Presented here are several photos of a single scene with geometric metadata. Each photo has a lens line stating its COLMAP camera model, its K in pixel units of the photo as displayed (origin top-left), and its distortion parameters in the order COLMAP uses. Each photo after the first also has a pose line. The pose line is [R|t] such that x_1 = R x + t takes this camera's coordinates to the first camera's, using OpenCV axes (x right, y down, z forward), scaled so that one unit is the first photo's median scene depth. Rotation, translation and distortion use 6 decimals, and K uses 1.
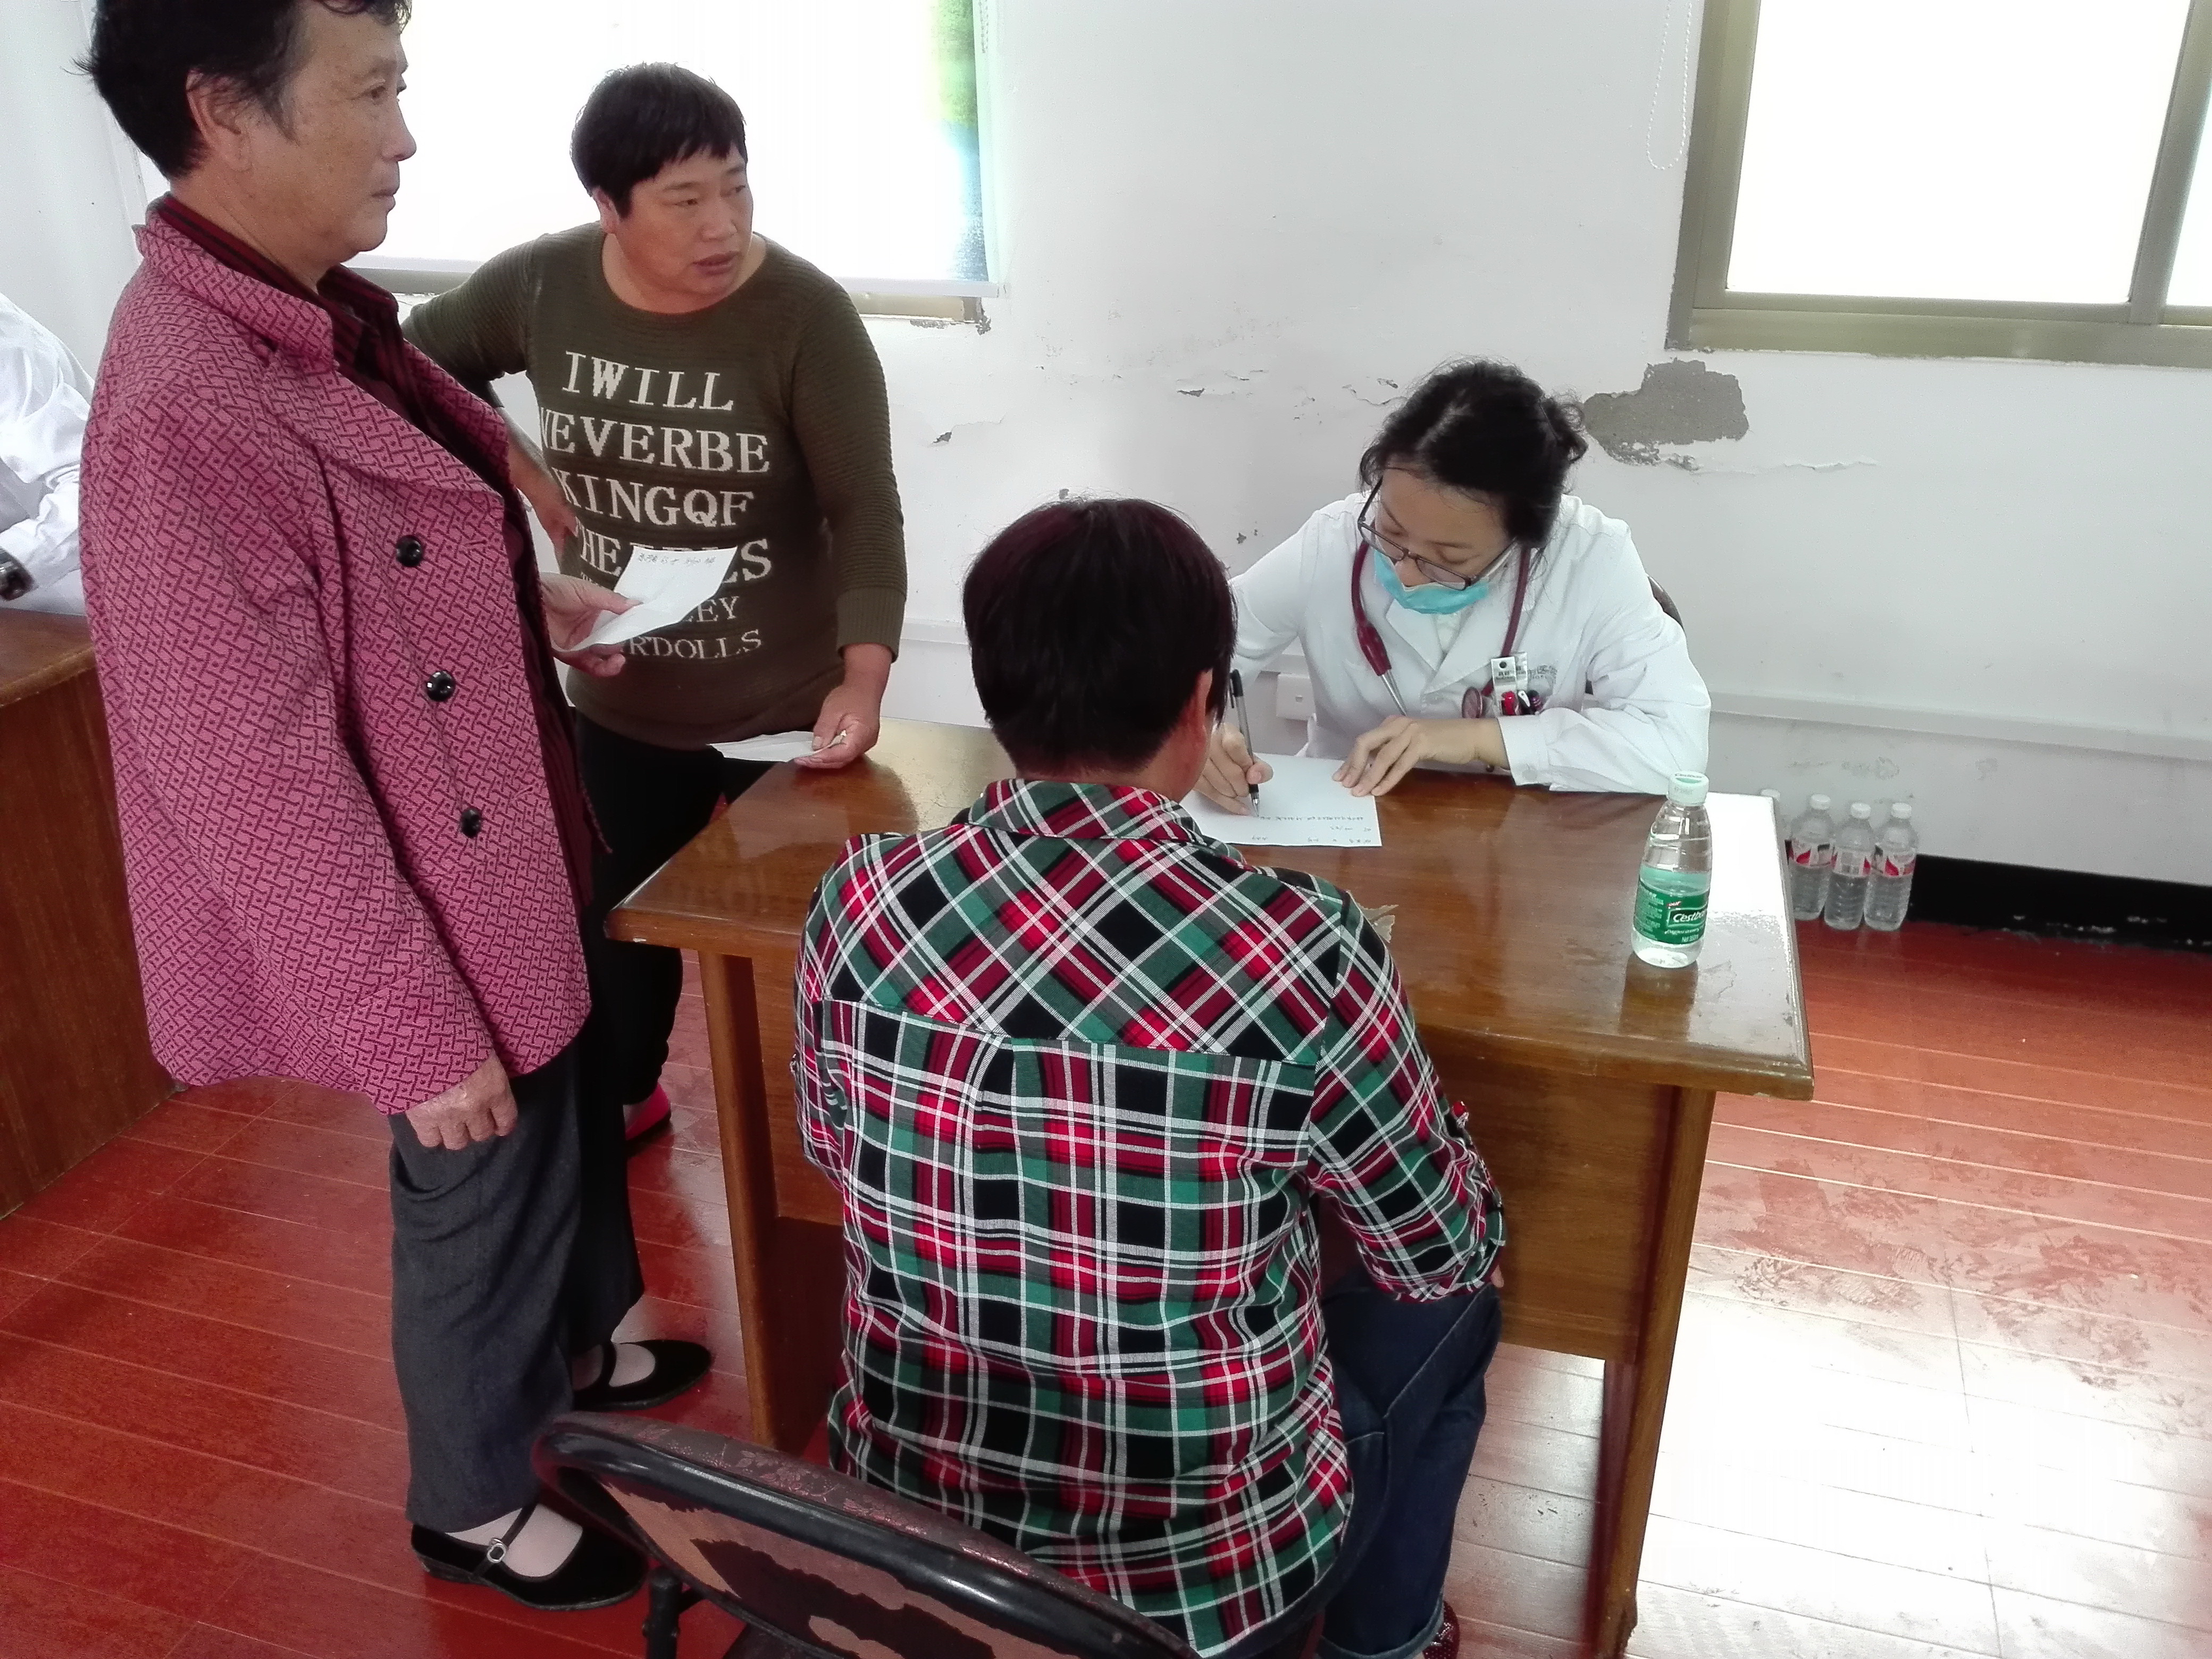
lens RADIAL K [[1872.7, 0, 1082.9], [0, 1872.7, 846.1], [0, 0, 1]] dist [0.017260, -0.022968]
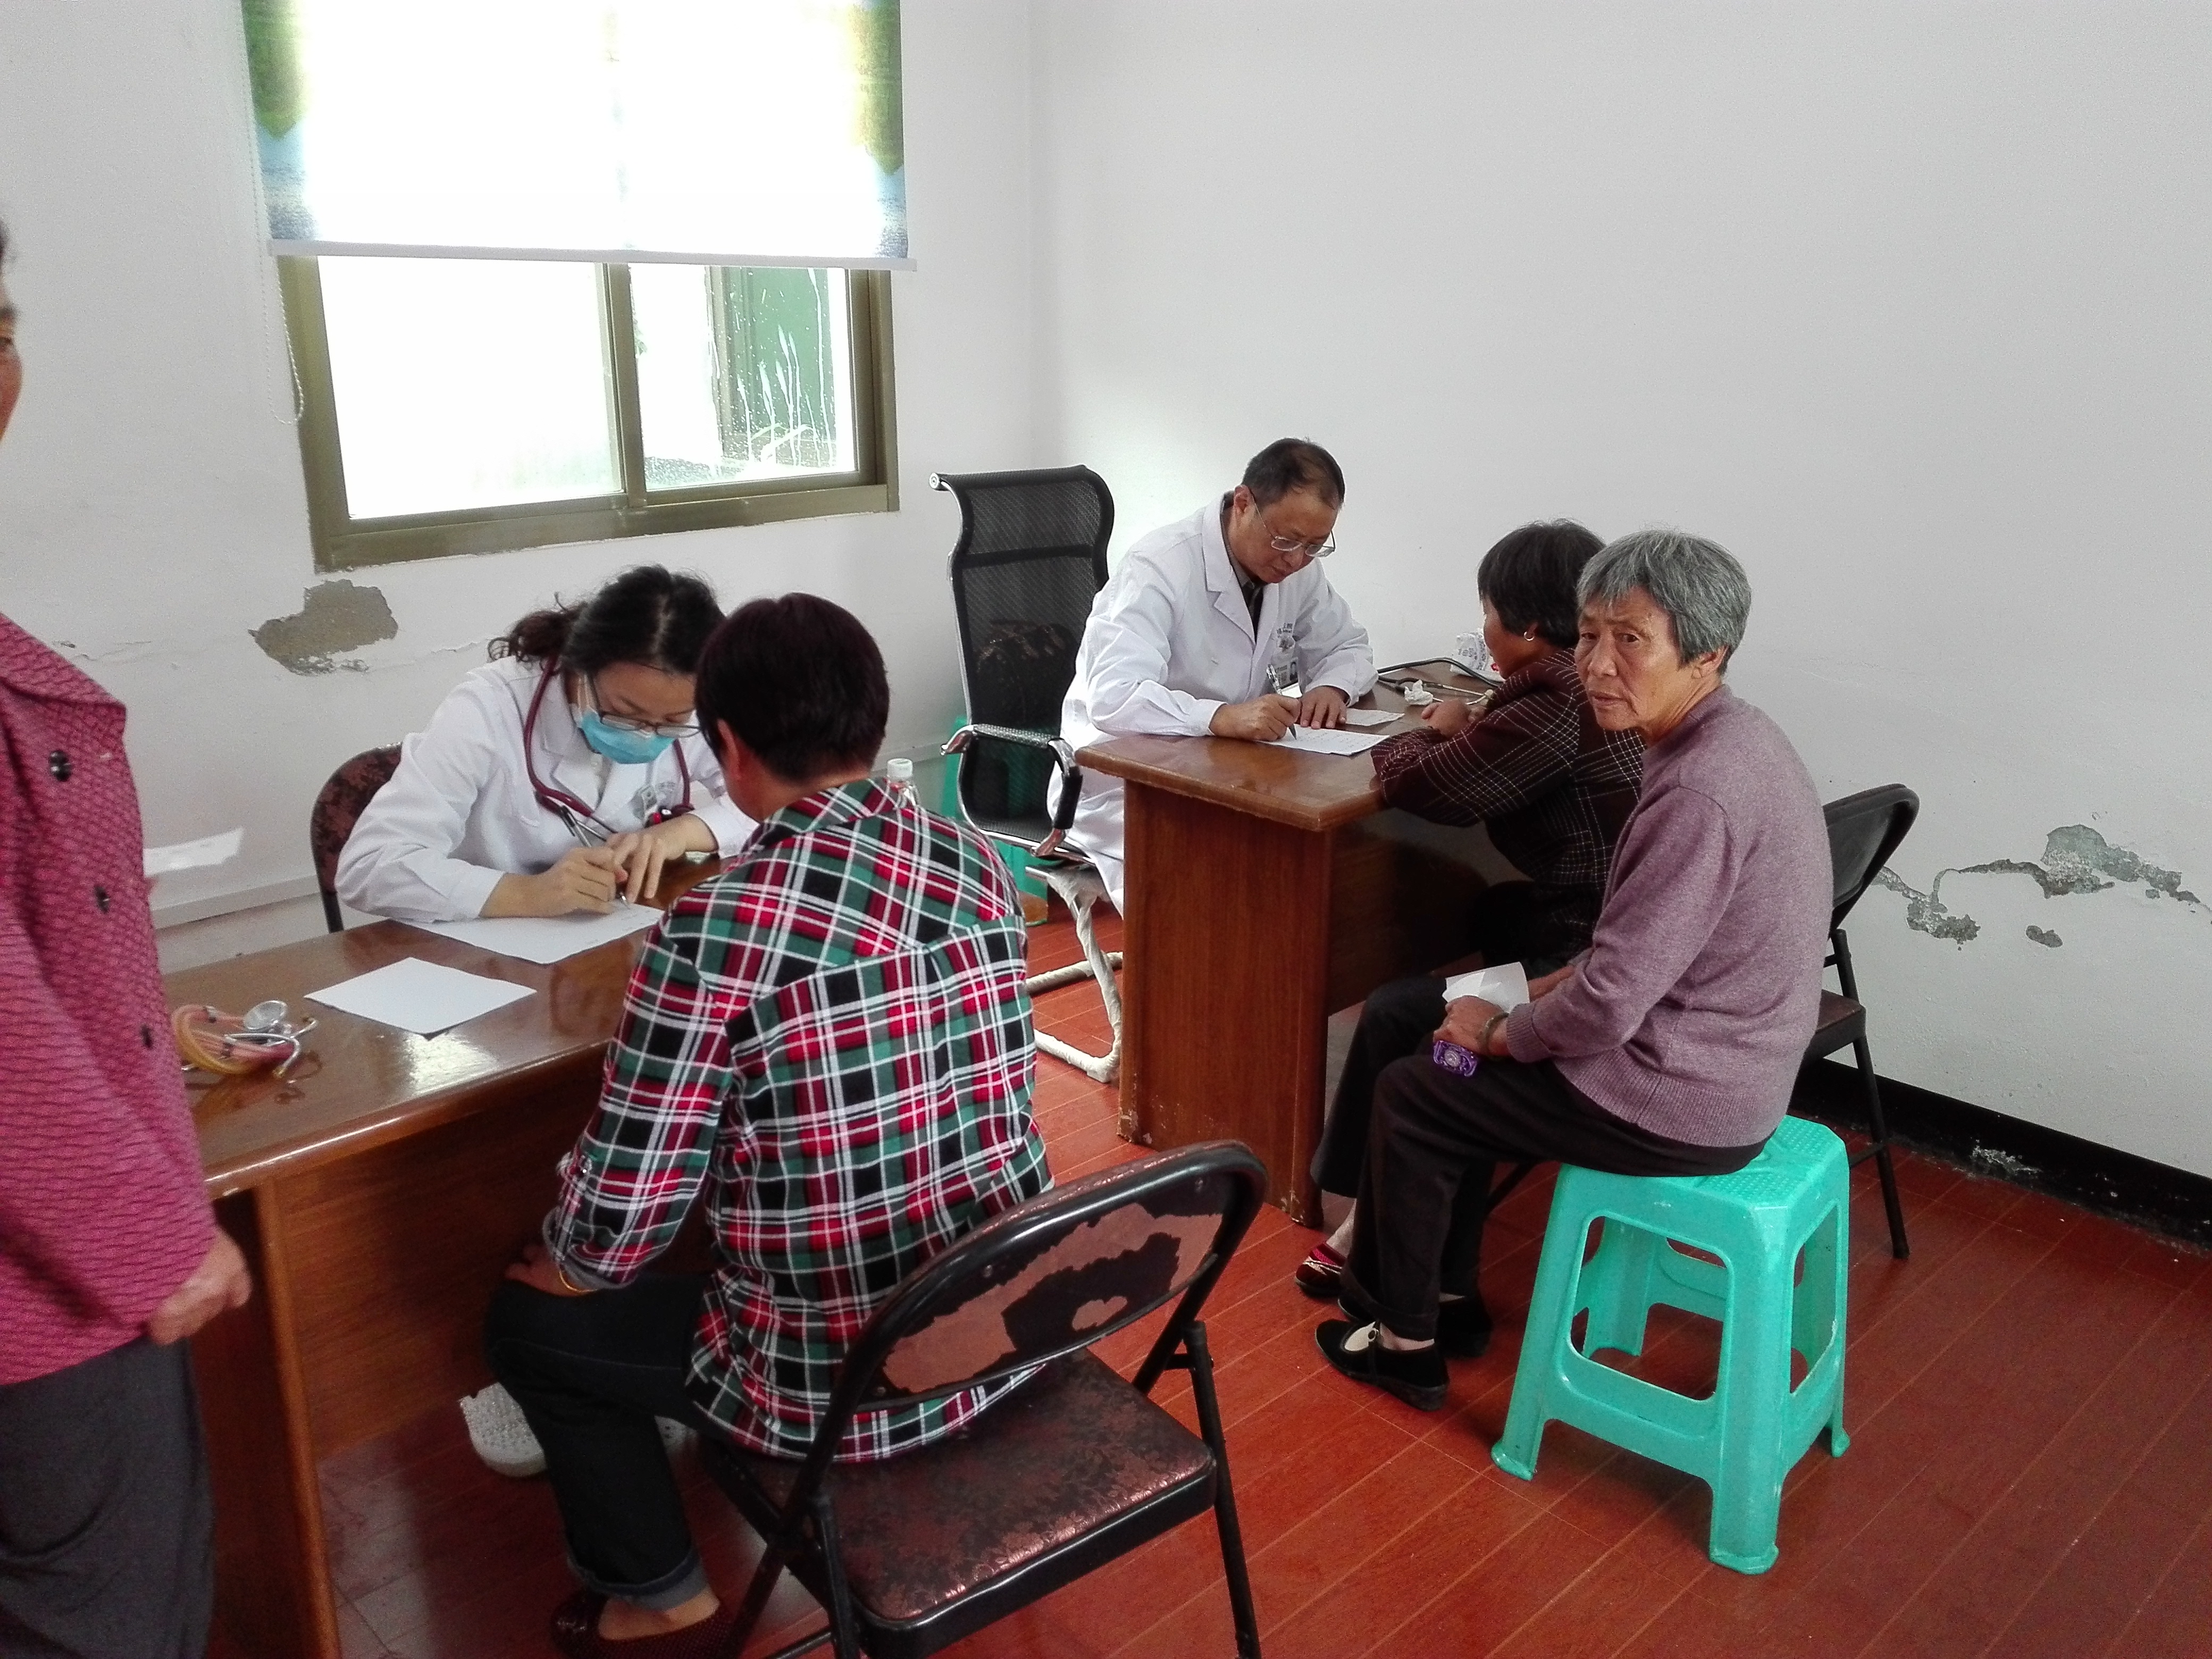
lens RADIAL K [[1872.7, 0, 1101.9], [0, 1872.7, 847.2], [0, 0, 1]] dist [0.017260, -0.022968]
pose [[0.469184, -0.250009, 0.846972, -0.631306], [0.372245, 0.925710, 0.067044, -0.007096], [-0.800813, 0.283825, 0.527392, 0.061264]]
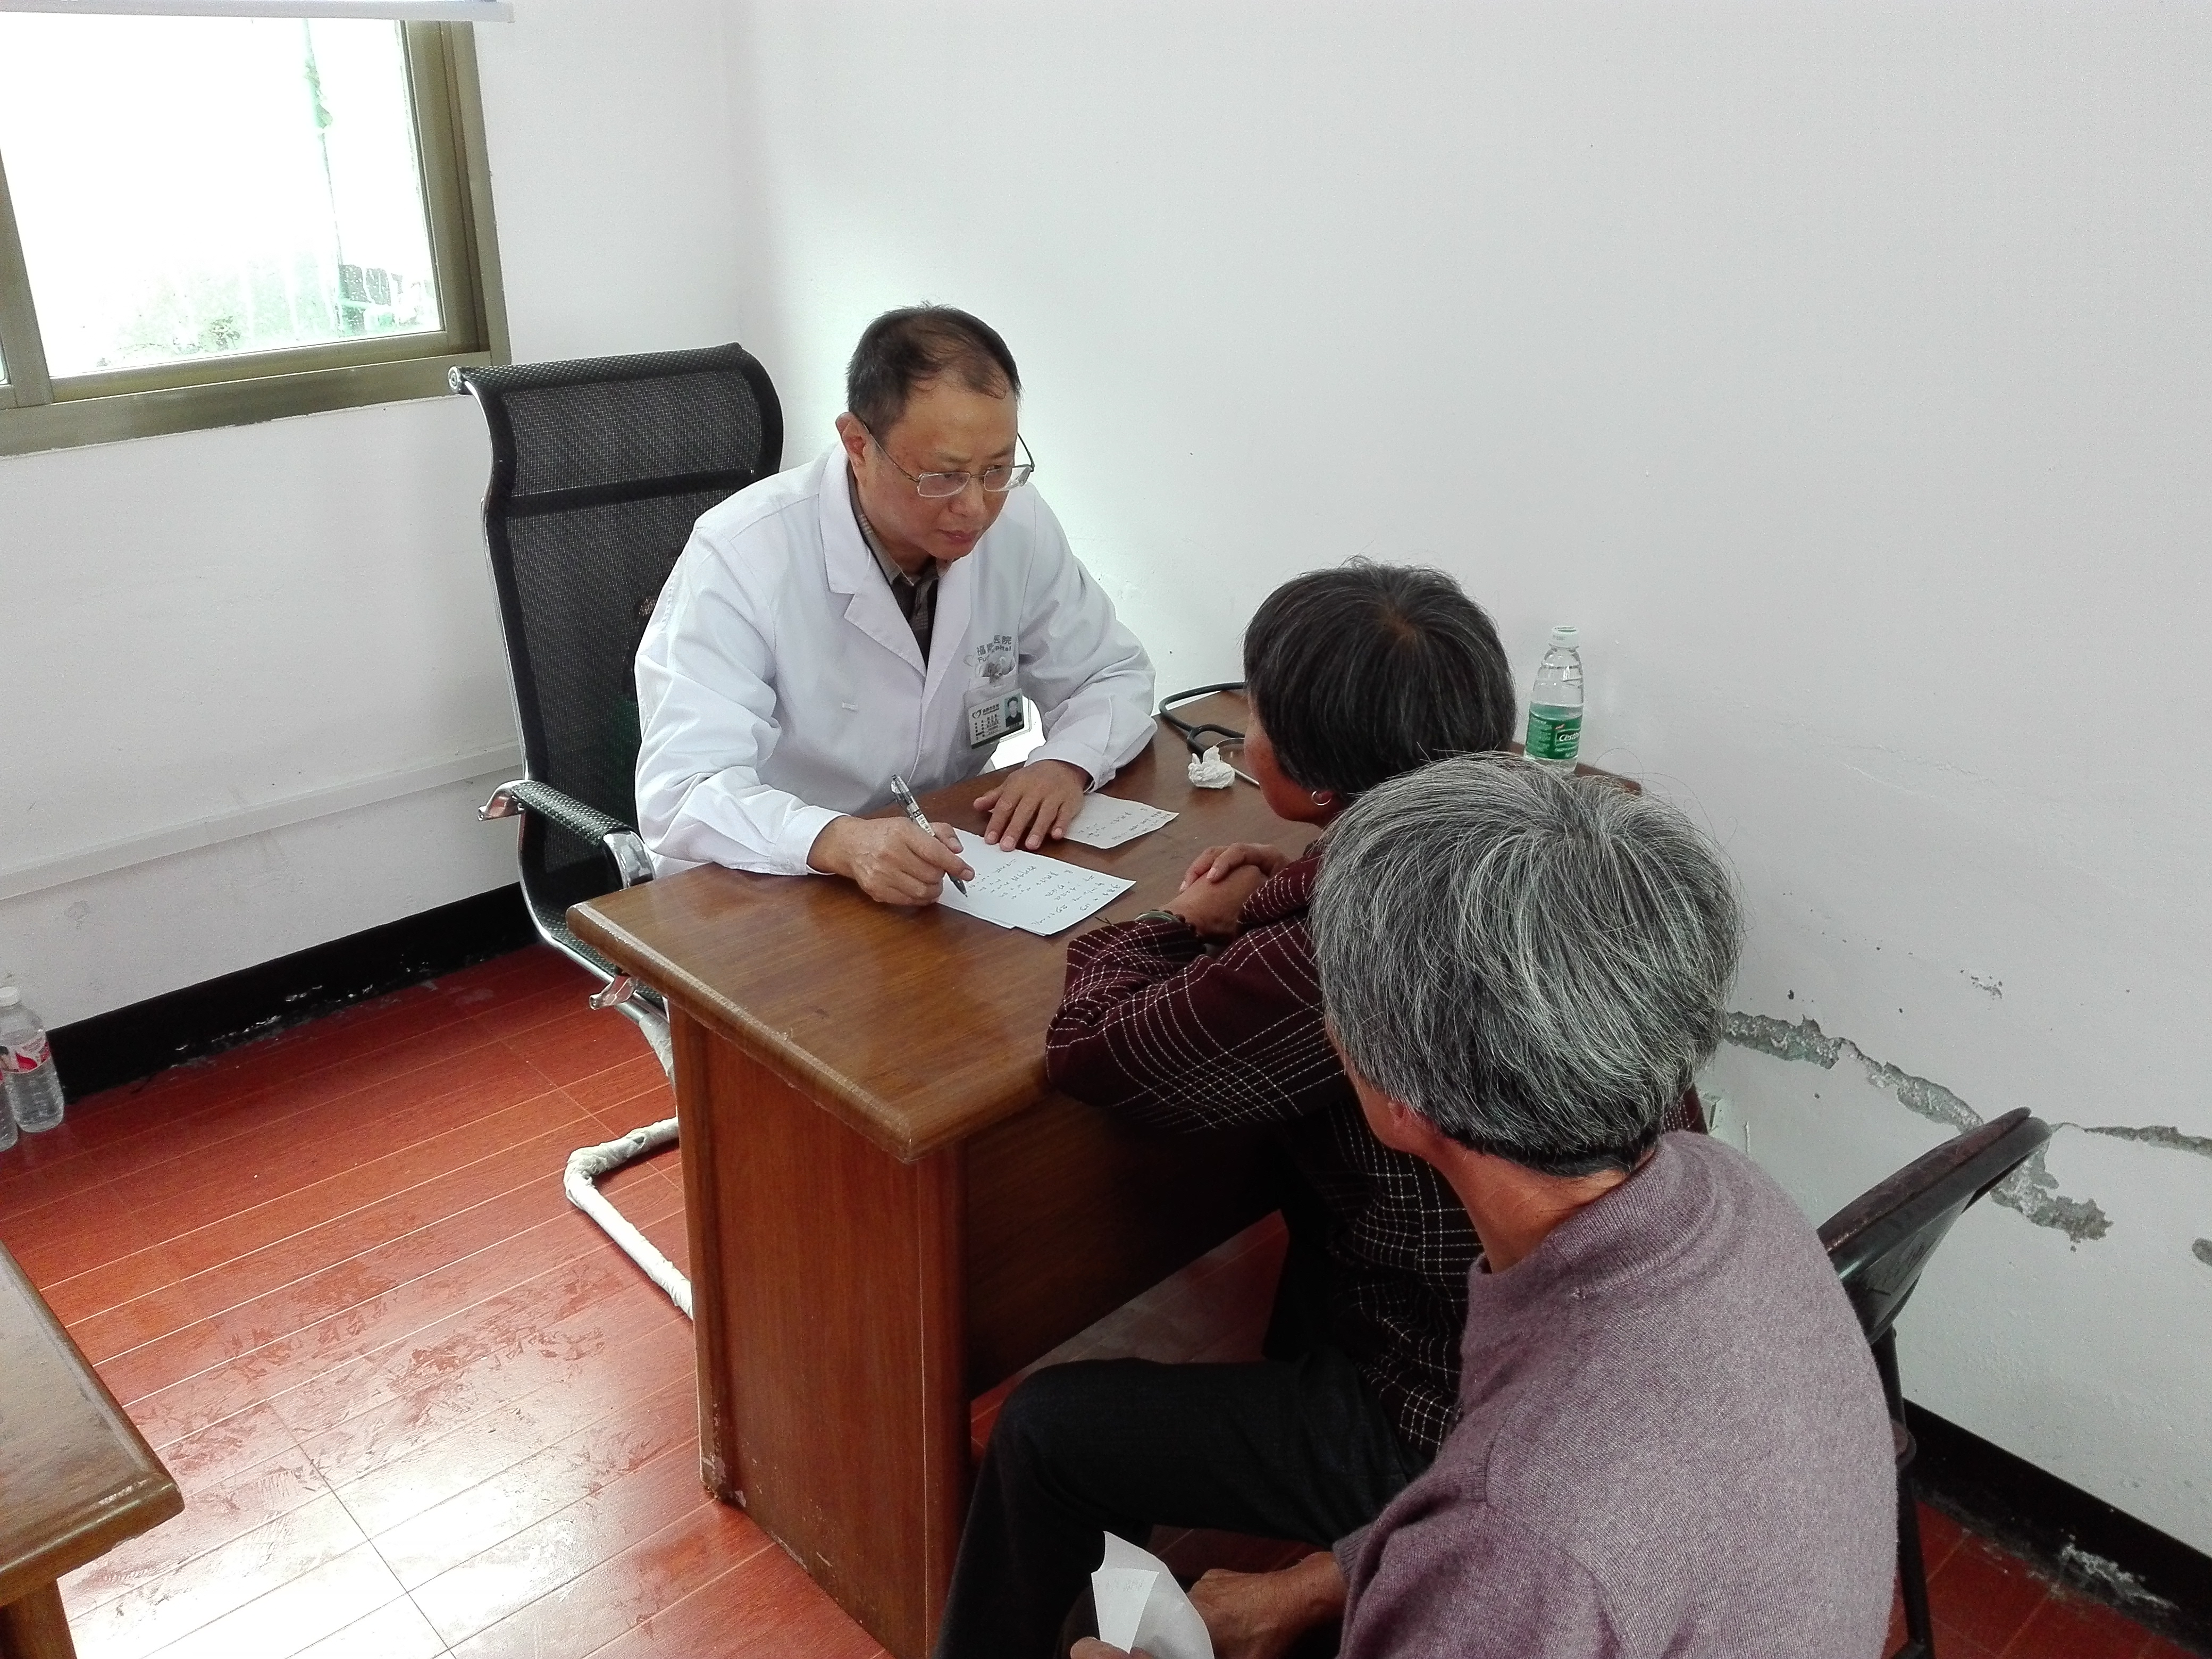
lens RADIAL K [[1872.7, 0, 1099.9], [0, 1872.7, 830.5], [0, 0, 1]] dist [0.017260, -0.022968]
pose [[0.491094, -0.338095, 0.802819, 0.033081], [0.348494, 0.920897, 0.174644, -0.077282], [-0.798360, 0.194011, 0.570071, 0.144199]]
